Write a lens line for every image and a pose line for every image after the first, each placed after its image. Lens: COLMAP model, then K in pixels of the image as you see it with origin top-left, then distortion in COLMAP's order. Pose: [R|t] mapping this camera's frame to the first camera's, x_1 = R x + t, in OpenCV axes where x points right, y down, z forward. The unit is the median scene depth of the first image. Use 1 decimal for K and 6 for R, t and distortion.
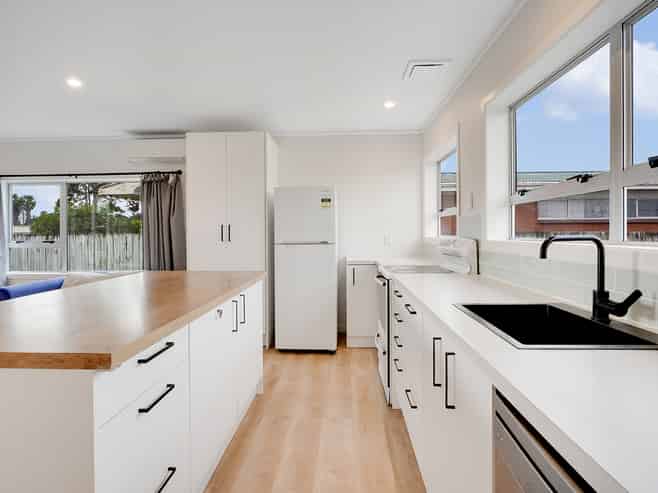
lens RADIAL K [[344.0, 0, 330.3], [0, 344.0, 231.7], [0, 0, 1]] dist [-0.000175, 0.000055]
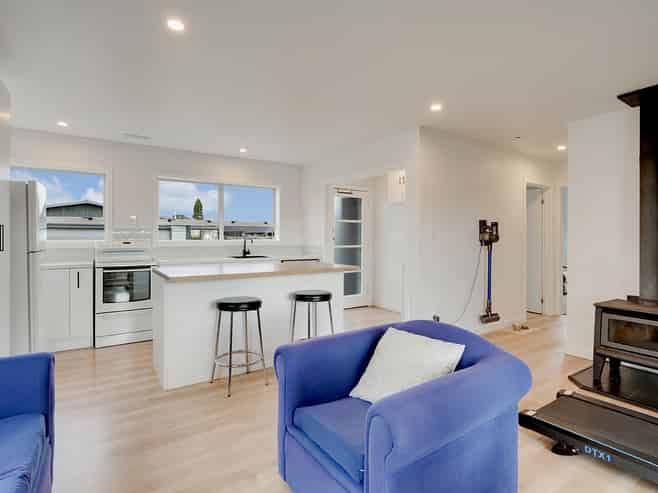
lens RADIAL K [[358.0, 0, 320.2], [0, 358.0, 241.1], [0, 0, 1]] dist [0.001386, 0.000306]
pose [[-0.565262, -0.005828, 0.824891, -1.731089], [-0.001097, 0.999979, 0.006314, 0.008440], [-0.824911, 0.002664, -0.565257, 1.318115]]
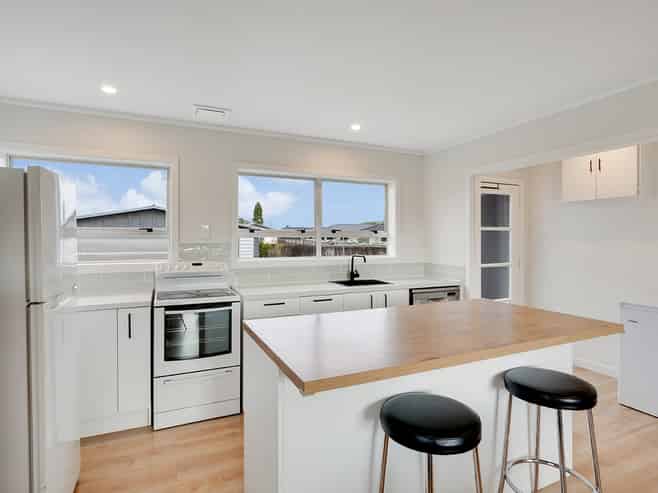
lens RADIAL K [[358.0, 0, 320.2], [0, 358.0, 241.1], [0, 0, 1]] dist [0.001386, 0.000306]
pose [[-0.436997, 0.000371, 0.899463, -0.988615], [0.001802, 0.999998, 0.000463, -0.055187], [-0.899461, 0.001823, -0.436997, 1.261225]]
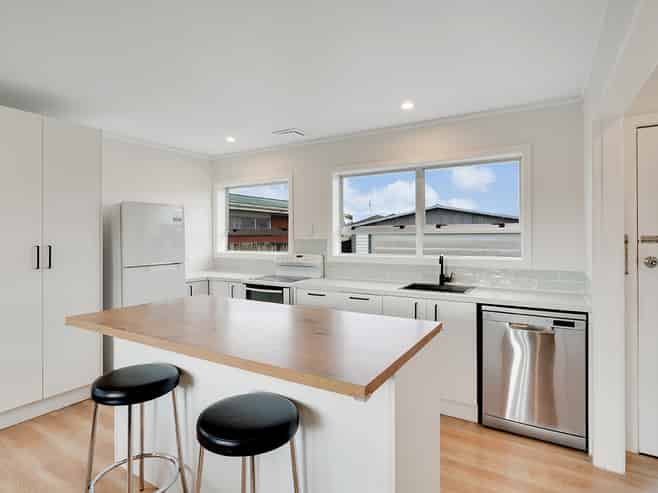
lens RADIAL K [[358.0, 0, 320.2], [0, 358.0, 241.1], [0, 0, 1]] dist [0.001386, 0.000306]
pose [[0.496571, -0.007131, 0.867967, -0.984155], [0.000505, 0.999968, 0.007927, -0.052263], [-0.867996, -0.003498, 0.496559, 0.194476]]
